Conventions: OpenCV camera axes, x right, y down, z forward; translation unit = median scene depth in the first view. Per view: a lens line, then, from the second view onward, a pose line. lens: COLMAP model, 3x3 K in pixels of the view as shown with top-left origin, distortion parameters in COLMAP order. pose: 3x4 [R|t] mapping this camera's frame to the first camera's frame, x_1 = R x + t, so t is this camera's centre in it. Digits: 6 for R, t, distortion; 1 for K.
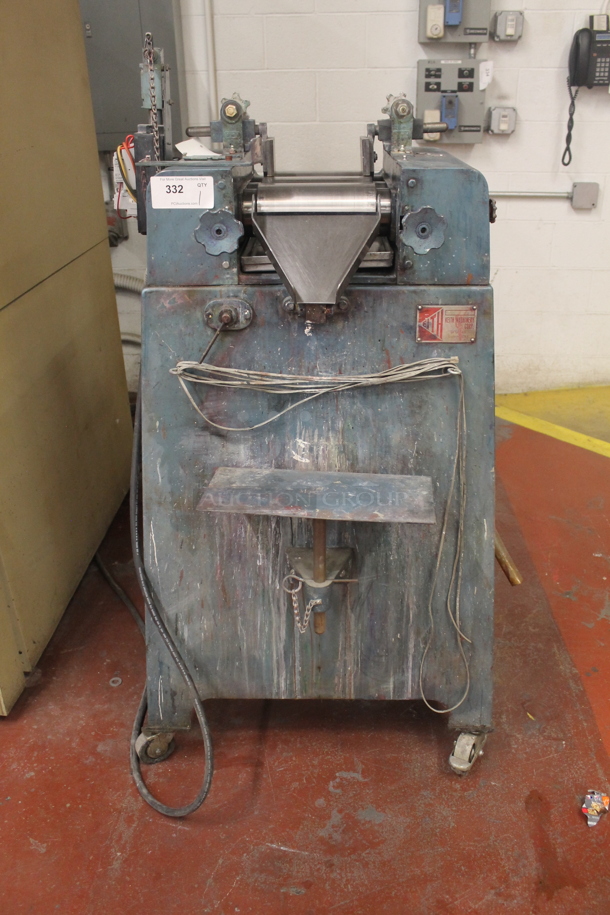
lens RADIAL K [[758.9, 0, 311.0], [0, 758.9, 453.7], [0, 0, 1]] dist [-0.126727, 0.086362]
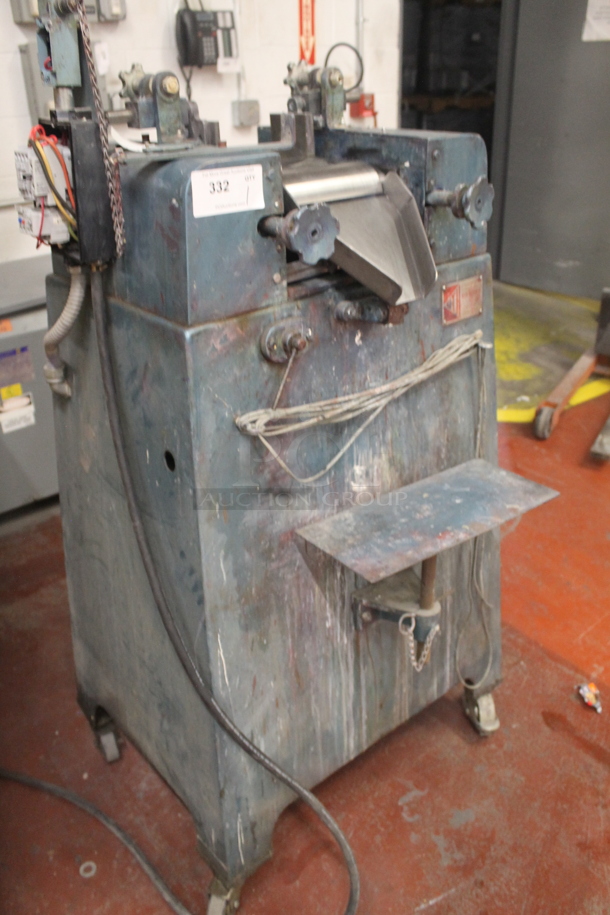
lens RADIAL K [[758.9, 0, 298.9], [0, 758.9, 461.2], [0, 0, 1]] dist [-0.126727, 0.086362]
pose [[0.759599, -0.314577, 0.569255, -0.553532], [0.307671, 0.944922, 0.111626, -0.140943], [-0.573017, 0.090352, 0.814548, 0.341490]]
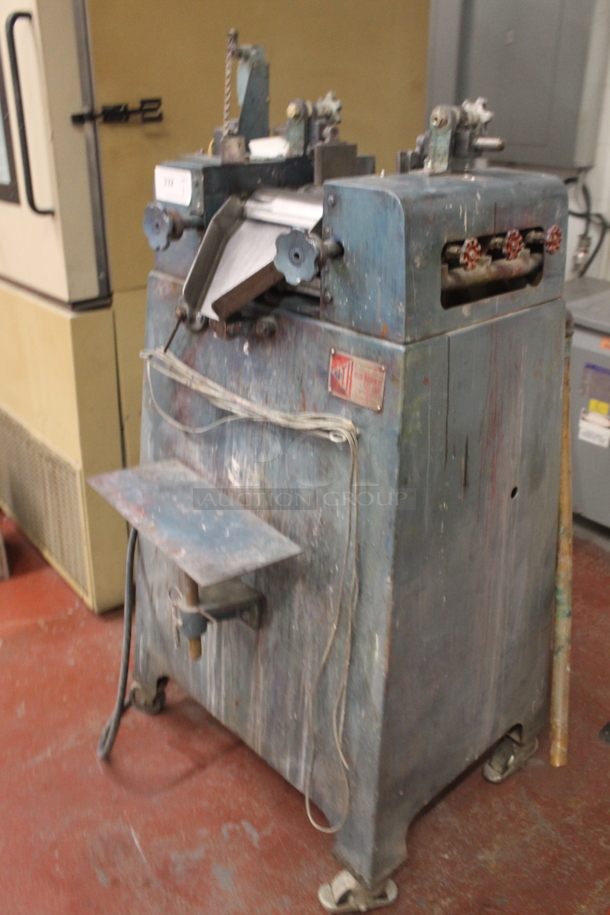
lens RADIAL K [[758.9, 0, 322.1], [0, 758.9, 458.9], [0, 0, 1]] dist [-0.126727, 0.086362]
pose [[0.713402, 0.330366, -0.617994, 0.646563], [-0.338587, 0.934627, 0.108772, -0.159975], [0.613529, 0.131646, 0.778622, 0.337940]]
